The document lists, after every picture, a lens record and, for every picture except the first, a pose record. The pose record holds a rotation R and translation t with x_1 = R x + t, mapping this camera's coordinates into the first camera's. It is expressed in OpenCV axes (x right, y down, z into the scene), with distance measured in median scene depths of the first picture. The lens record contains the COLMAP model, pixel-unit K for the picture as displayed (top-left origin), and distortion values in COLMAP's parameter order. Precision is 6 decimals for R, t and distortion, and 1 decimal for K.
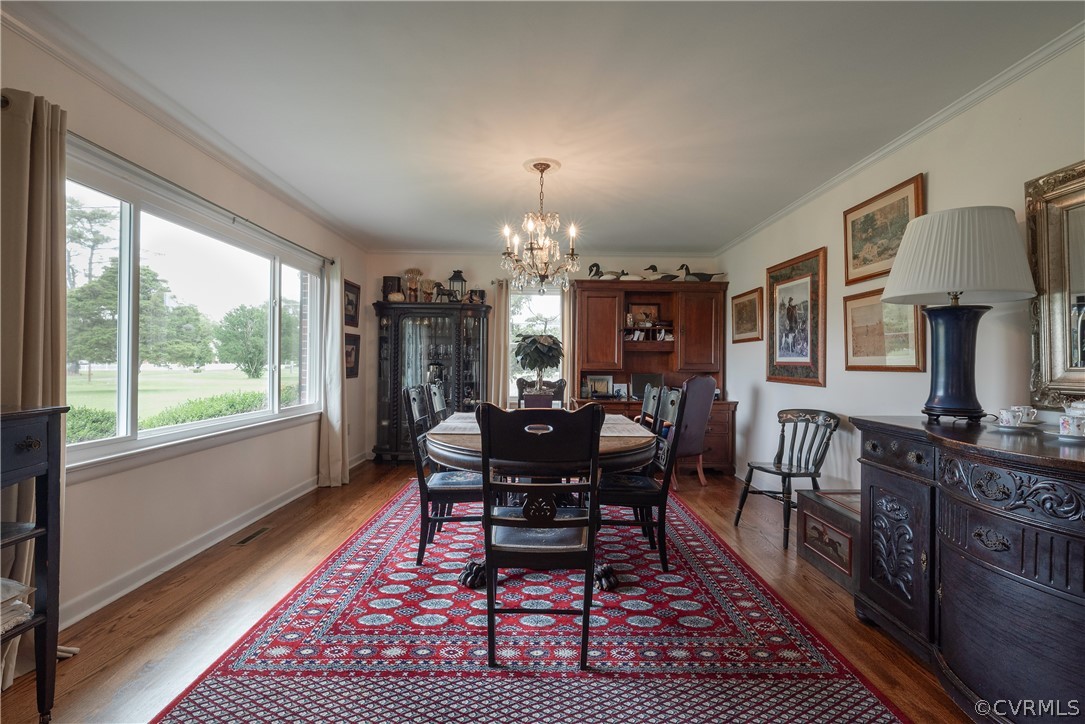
lens RADIAL K [[484.7, 0, 542.6], [0, 484.7, 361.8], [0, 0, 1]] dist [-0.001630, 0.001122]
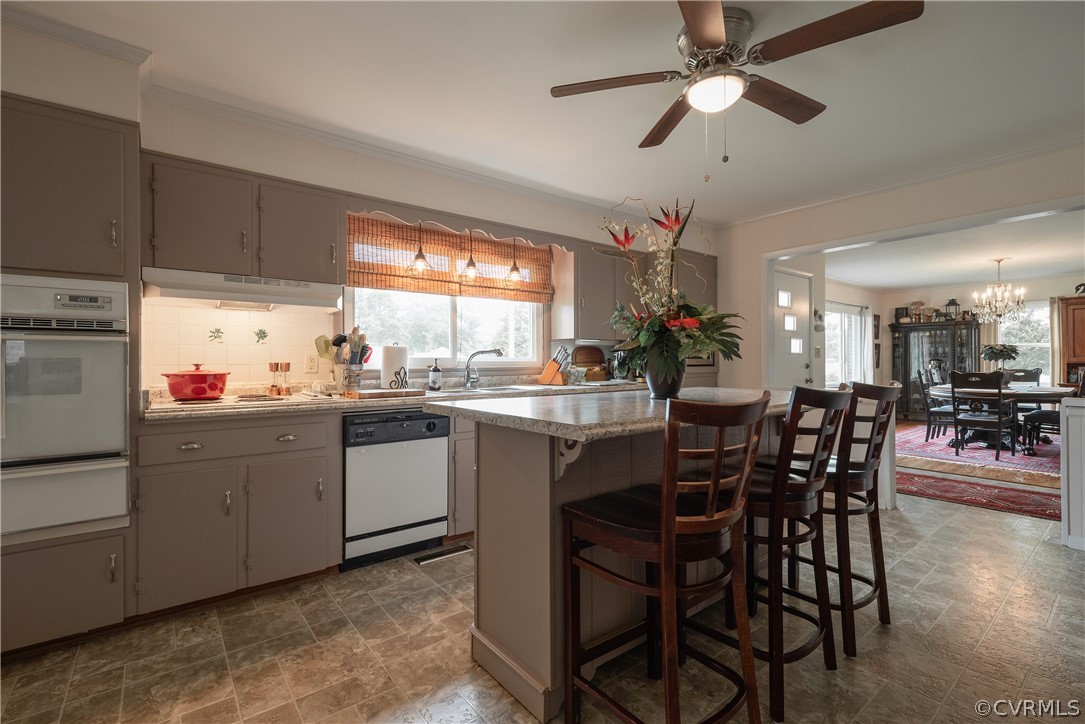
lens RADIAL K [[484.7, 0, 541.6], [0, 484.7, 362.1], [0, 0, 1]] dist [-0.001630, 0.001122]
pose [[0.616494, -0.011845, -0.787271, 0.401636], [0.012701, 0.999906, -0.005099, 0.005936], [0.787257, -0.006855, 0.616587, -1.716844]]
